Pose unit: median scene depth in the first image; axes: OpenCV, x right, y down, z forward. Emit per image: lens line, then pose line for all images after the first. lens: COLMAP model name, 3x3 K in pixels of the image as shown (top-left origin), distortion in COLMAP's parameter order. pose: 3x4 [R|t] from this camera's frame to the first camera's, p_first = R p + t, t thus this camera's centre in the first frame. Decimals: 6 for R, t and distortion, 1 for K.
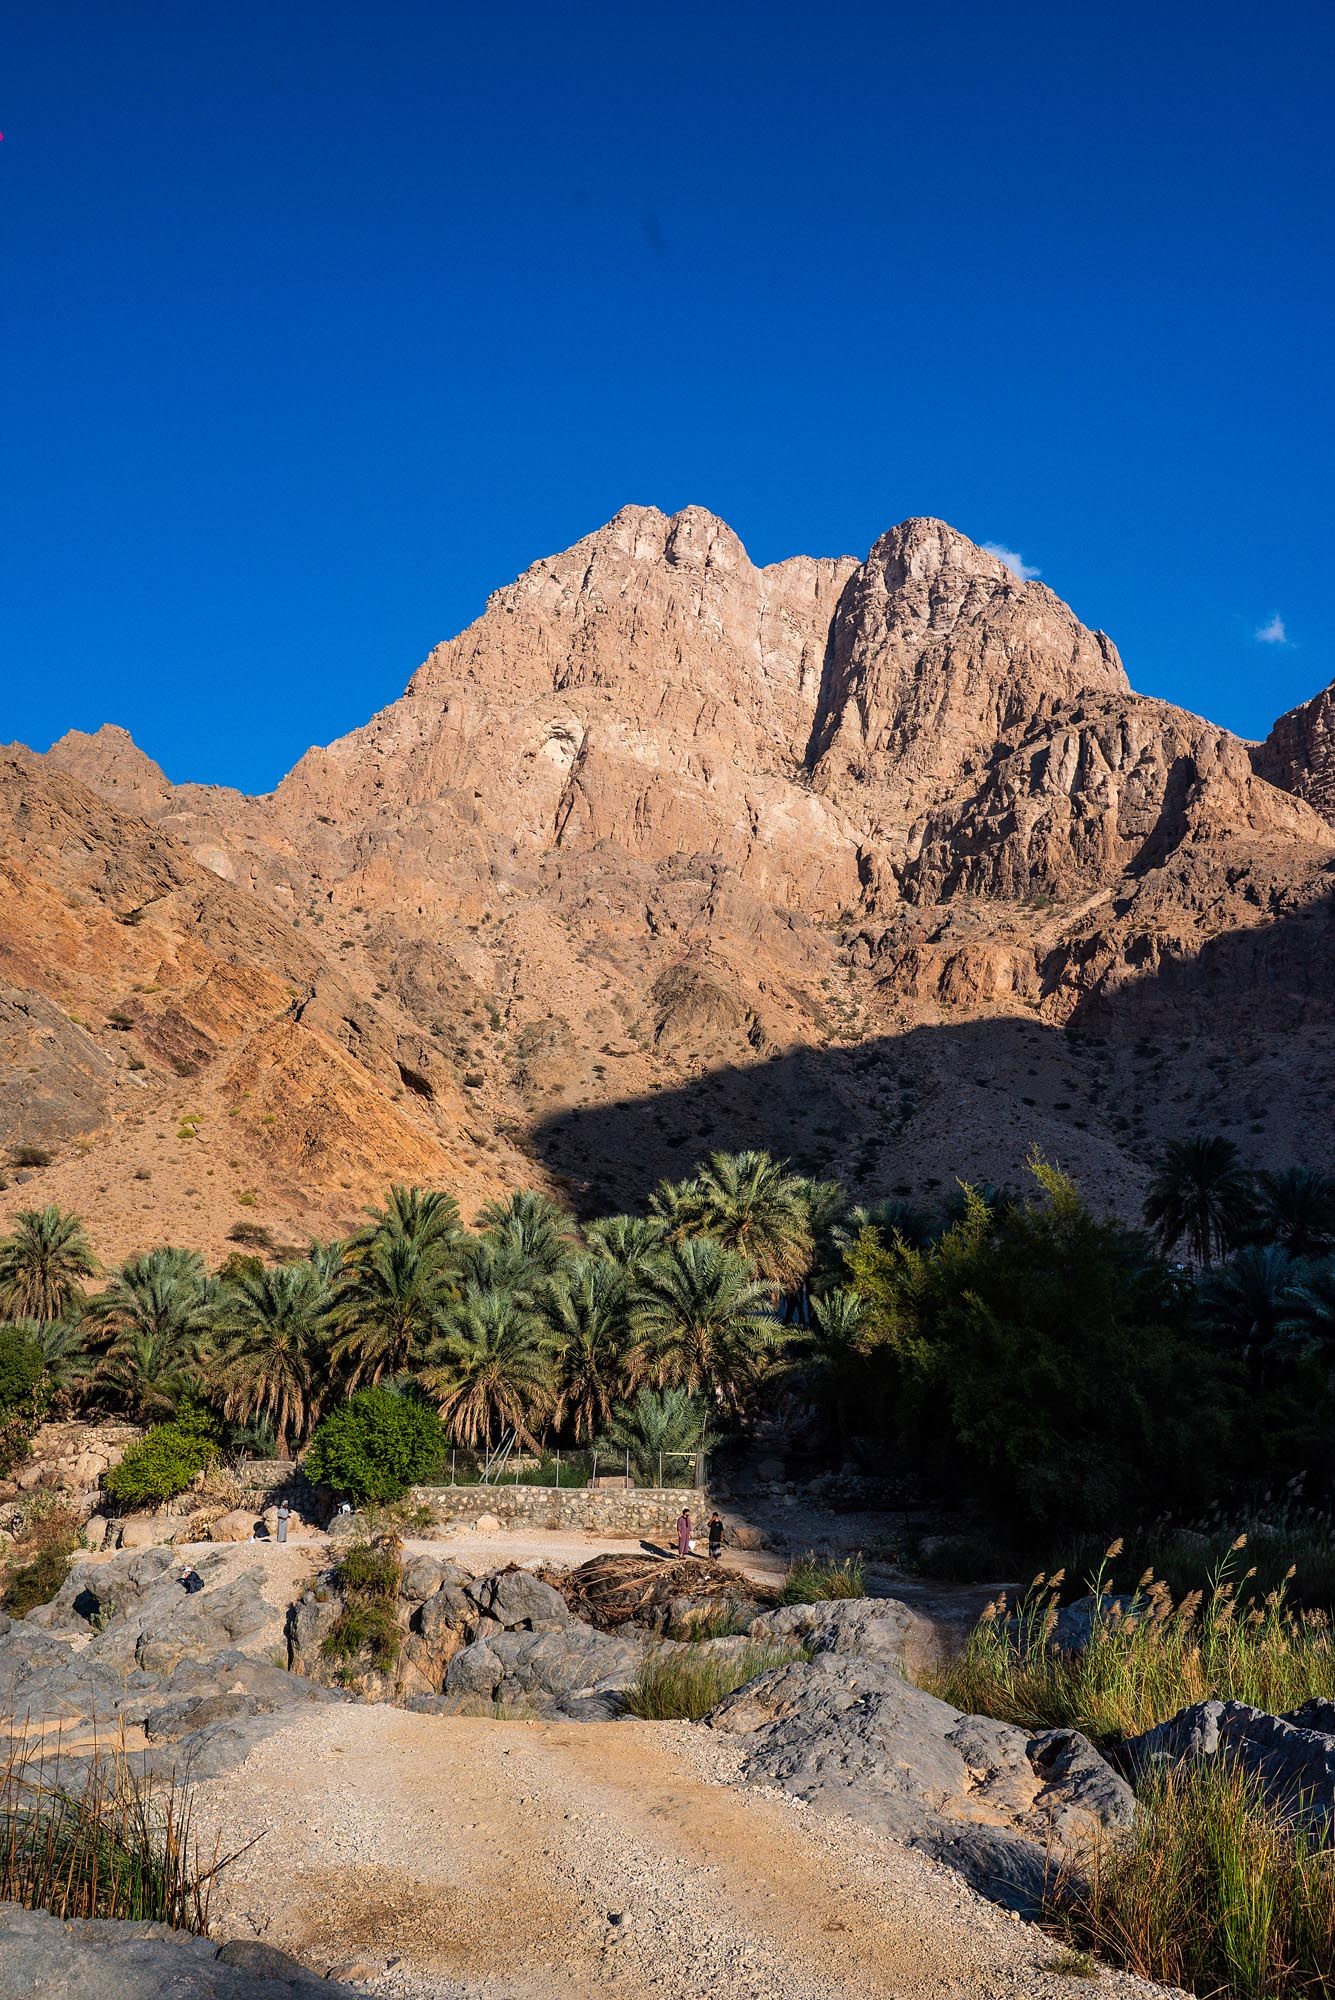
lens RADIAL K [[1717.9, 0, 664.7], [0, 1717.9, 994.0], [0, 0, 1]] dist [0.000760, -0.001629]
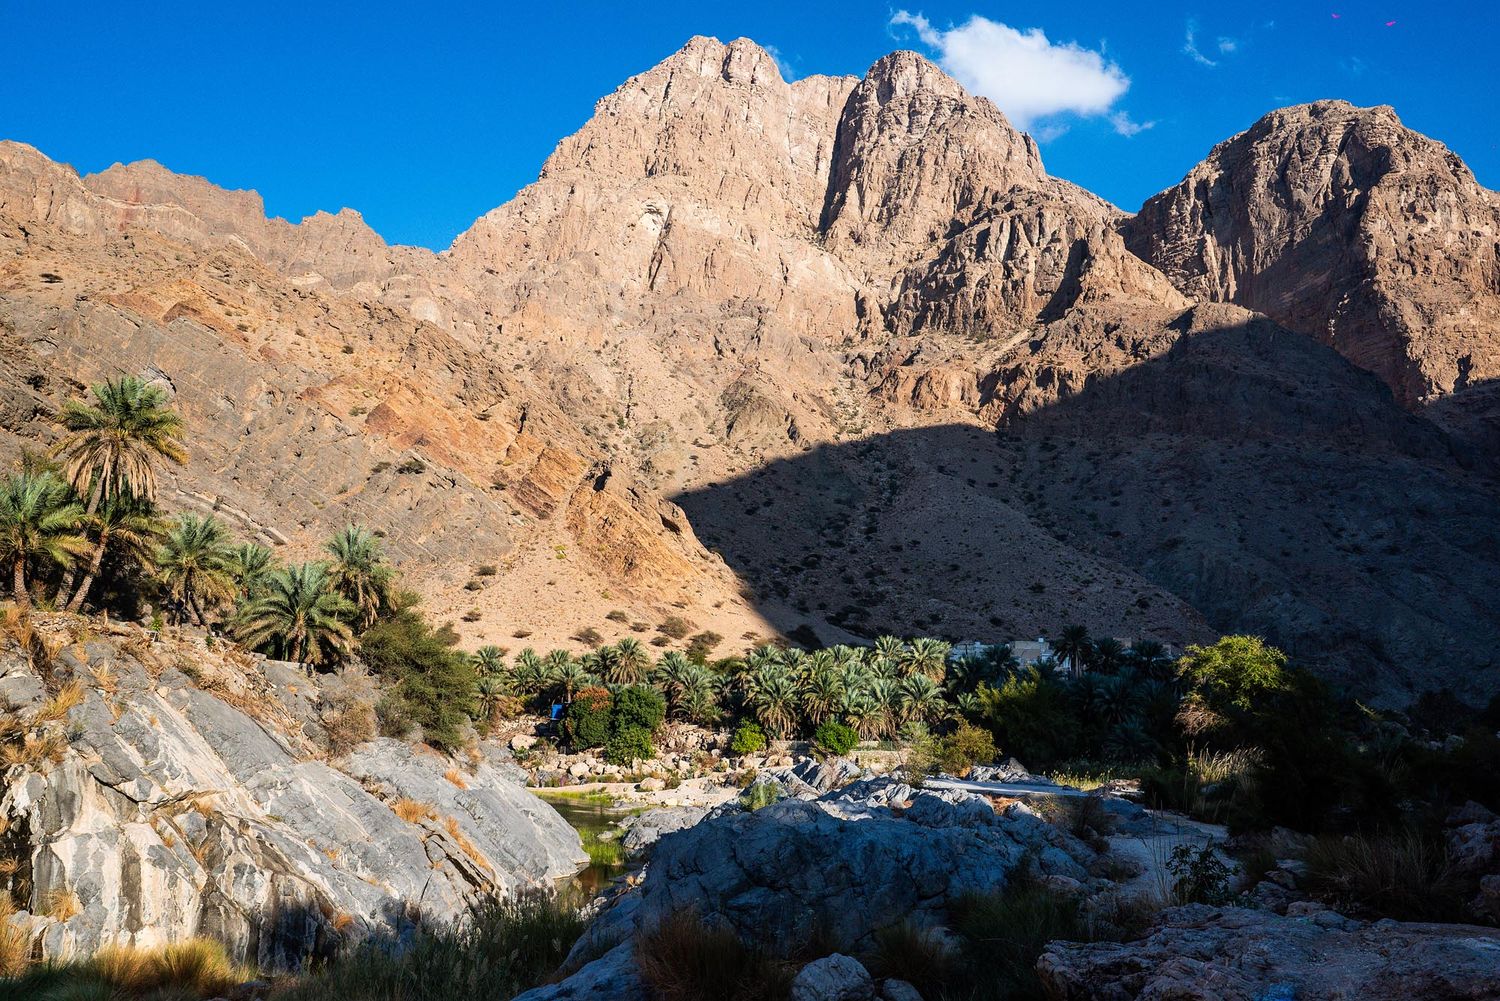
lens RADIAL K [[1288.4, 0, 750.9], [0, 1288.4, 504.3], [0, 0, 1]] dist [0.000760, -0.001629]
pose [[0.998700, 0.007955, 0.050341, -0.034162], [-0.013739, 0.993199, 0.115613, -0.036603], [-0.049079, -0.116155, 0.992018, -0.109786]]
